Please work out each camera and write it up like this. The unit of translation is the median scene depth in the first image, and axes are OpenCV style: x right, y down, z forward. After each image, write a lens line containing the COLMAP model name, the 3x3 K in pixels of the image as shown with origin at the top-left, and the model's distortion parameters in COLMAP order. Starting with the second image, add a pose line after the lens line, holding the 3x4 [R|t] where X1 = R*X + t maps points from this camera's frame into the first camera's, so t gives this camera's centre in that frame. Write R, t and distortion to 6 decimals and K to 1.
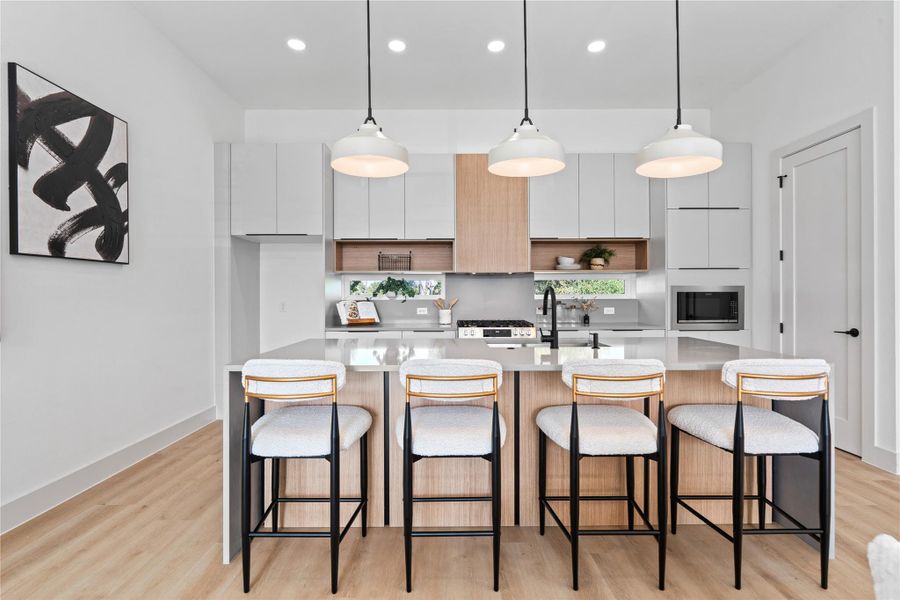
lens RADIAL K [[407.7, 0, 450.7], [0, 407.7, 296.6], [0, 0, 1]] dist [-0.002349, 0.000143]
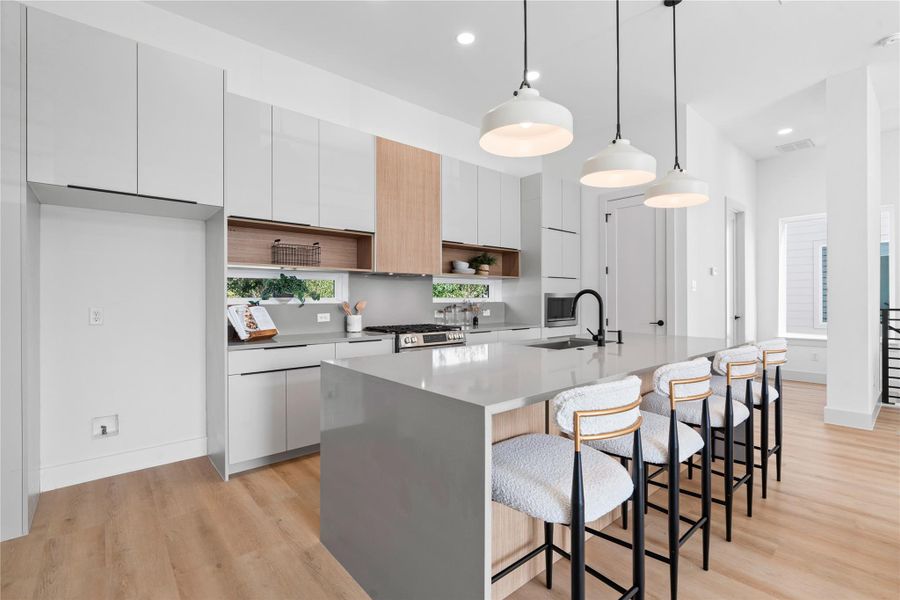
lens RADIAL K [[407.7, 0, 450.6], [0, 407.7, 298.2], [0, 0, 1]] dist [-0.002349, 0.000143]
pose [[0.761339, 0.002935, 0.648347, -0.433995], [0.000024, 0.999990, -0.004554, 0.000902], [-0.648354, 0.003483, 0.761331, 0.237934]]
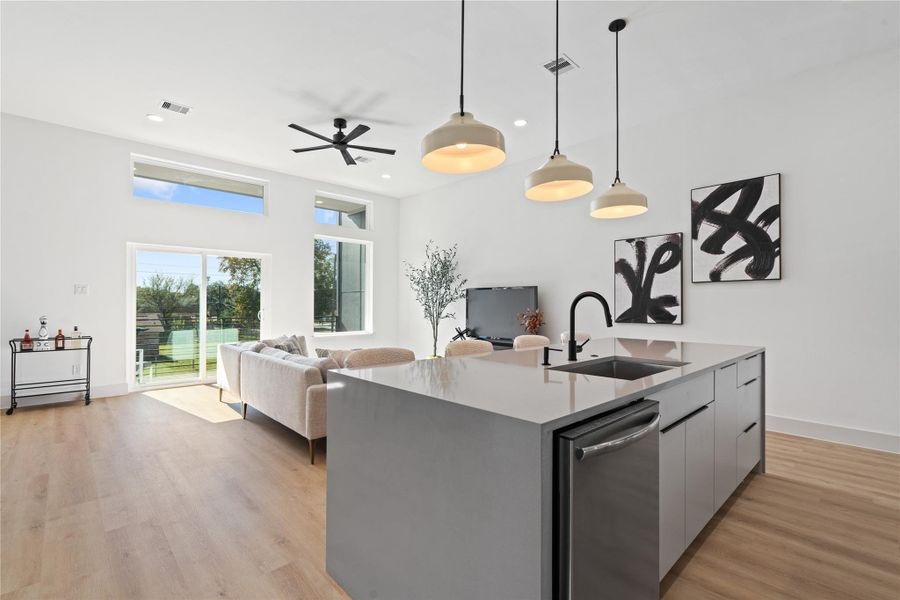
lens RADIAL K [[407.7, 0, 454.1], [0, 407.7, 302.5], [0, 0, 1]] dist [-0.002349, 0.000143]
pose [[-0.730194, -0.001216, -0.683239, 0.600243], [-0.002219, 0.999997, 0.000592, -0.001868], [0.683237, 0.001948, -0.730194, 0.837411]]
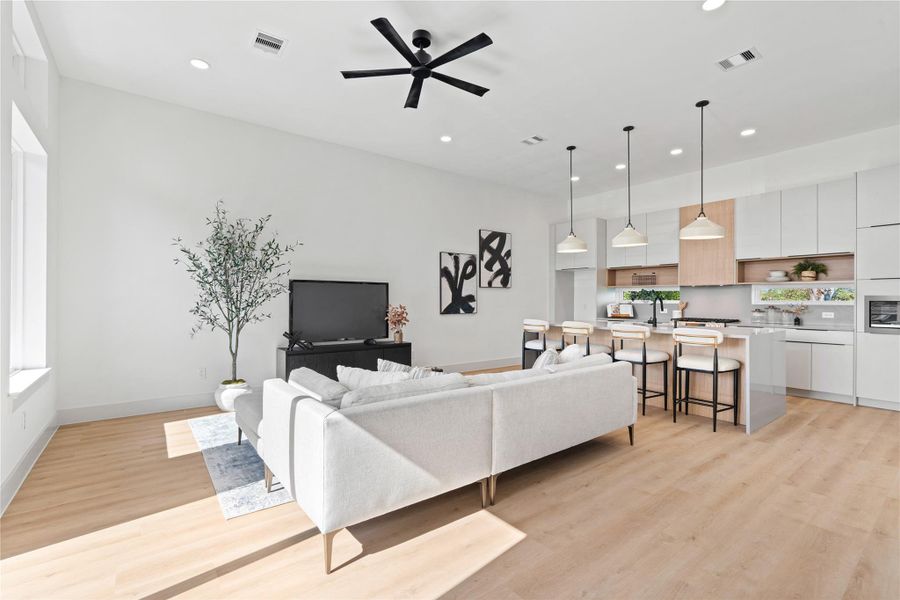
lens RADIAL K [[407.7, 0, 451.3], [0, 407.7, 296.5], [0, 0, 1]] dist [-0.002349, 0.000143]
pose [[0.605606, -0.001049, -0.795764, 0.710398], [-0.007869, 0.999942, -0.007307, -0.001259], [0.795726, 0.010687, 0.605563, -0.595707]]
